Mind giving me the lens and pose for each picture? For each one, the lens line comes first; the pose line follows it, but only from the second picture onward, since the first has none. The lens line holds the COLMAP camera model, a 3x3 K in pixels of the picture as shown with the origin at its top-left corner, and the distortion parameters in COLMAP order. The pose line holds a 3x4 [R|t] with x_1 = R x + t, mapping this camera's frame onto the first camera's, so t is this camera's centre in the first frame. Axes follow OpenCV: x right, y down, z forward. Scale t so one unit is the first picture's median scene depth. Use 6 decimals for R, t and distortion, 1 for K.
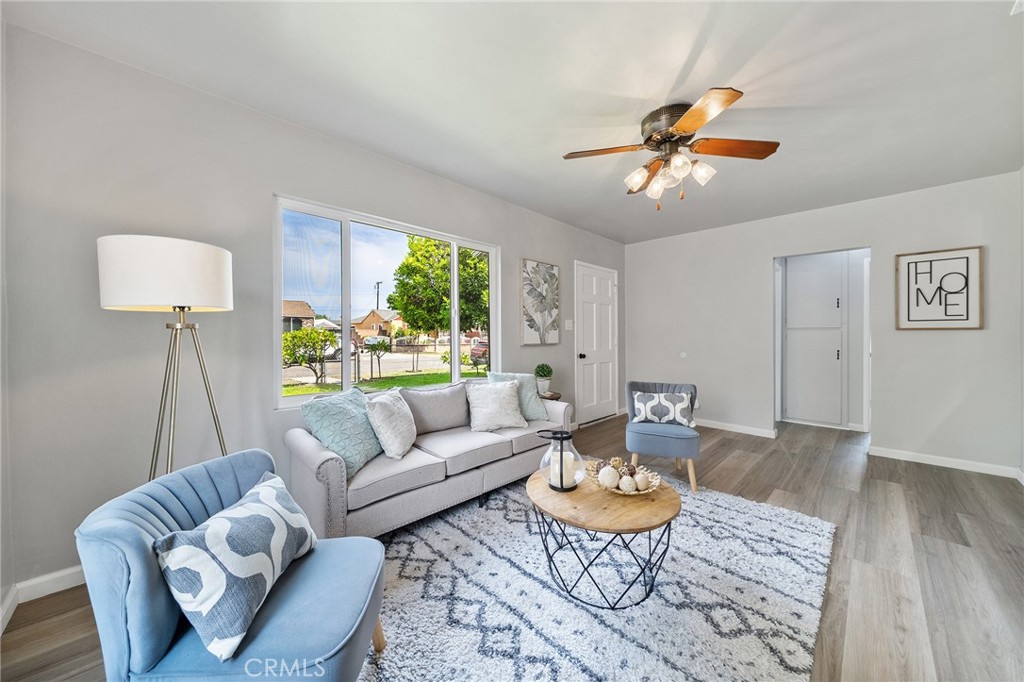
lens RADIAL K [[358.9, 0, 513.8], [0, 358.9, 338.0], [0, 0, 1]] dist [0.001555, -0.000186]
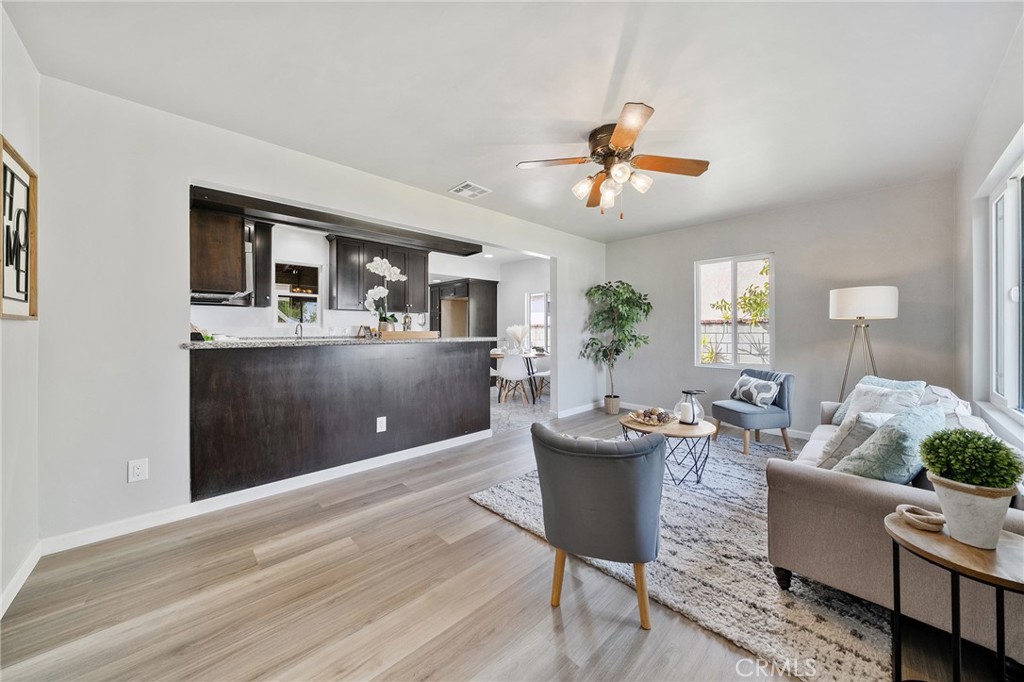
lens RADIAL K [[352.7, 0, 504.1], [0, 352.7, 336.7], [0, 0, 1]] dist [0.000388, -0.000036]
pose [[-0.998966, -0.000204, 0.045465, 0.607105], [0.000997, 0.999651, 0.026393, -0.019546], [-0.045455, 0.026411, -0.998617, 1.762556]]
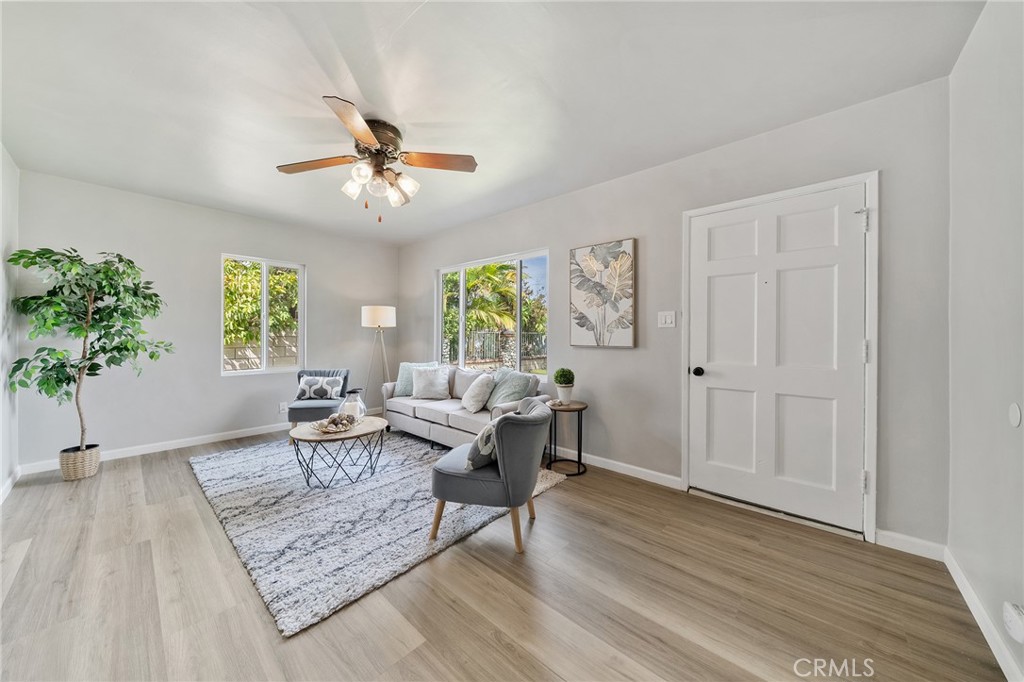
lens RADIAL K [[358.9, 0, 513.8], [0, 358.9, 338.0], [0, 0, 1]] dist [0.001555, -0.000186]
pose [[0.045949, 0.013218, -0.998856, 1.282242], [-0.007791, 0.999887, 0.012873, -0.015480], [0.998913, 0.007191, 0.046046, 1.141257]]
